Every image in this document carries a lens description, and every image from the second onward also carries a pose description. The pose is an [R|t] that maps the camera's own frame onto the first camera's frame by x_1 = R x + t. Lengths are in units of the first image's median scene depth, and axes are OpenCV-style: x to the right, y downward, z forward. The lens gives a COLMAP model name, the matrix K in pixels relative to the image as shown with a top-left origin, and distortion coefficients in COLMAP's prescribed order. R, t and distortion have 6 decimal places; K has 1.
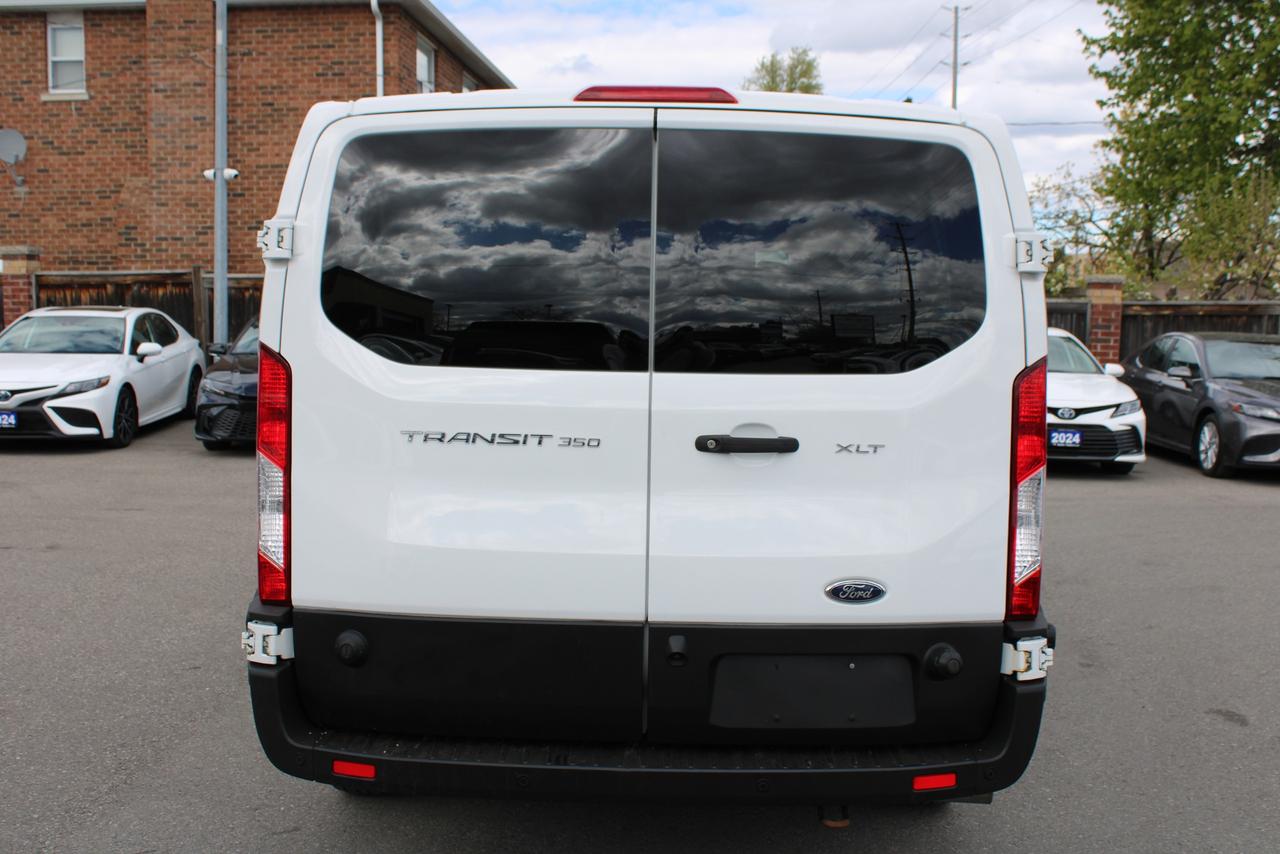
lens RADIAL K [[1316.3, 0, 640.0], [0, 1316.3, 427.0], [0, 0, 1]] dist [-0.129571, 0.142690]
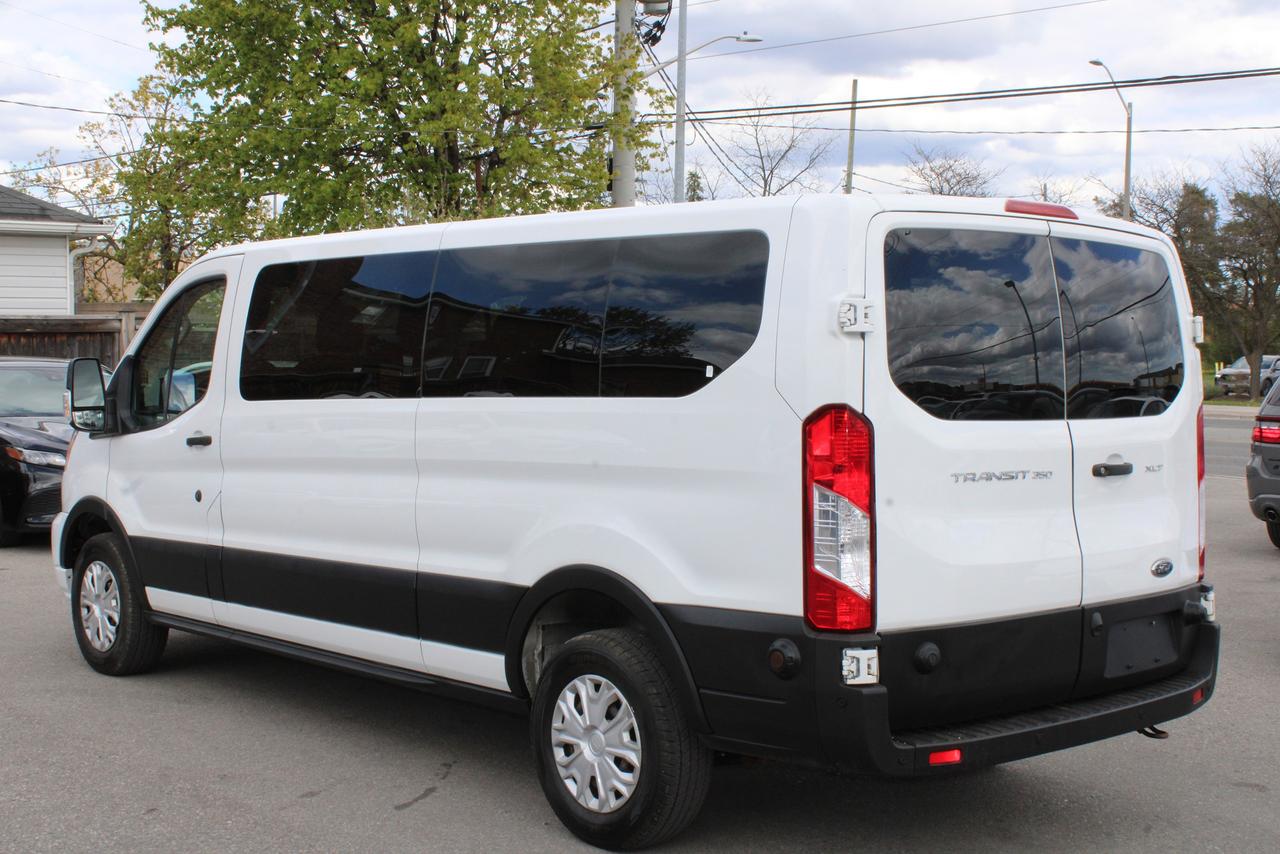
lens RADIAL K [[1688.4, 0, 640.0], [0, 1688.4, 427.0], [0, 0, 1]] dist [-0.007845, -0.033773]
pose [[0.738631, -0.035835, 0.673157, -1.451905], [0.057436, 0.998300, -0.009879, -0.041850], [-0.671659, 0.045960, 0.739434, 0.019112]]
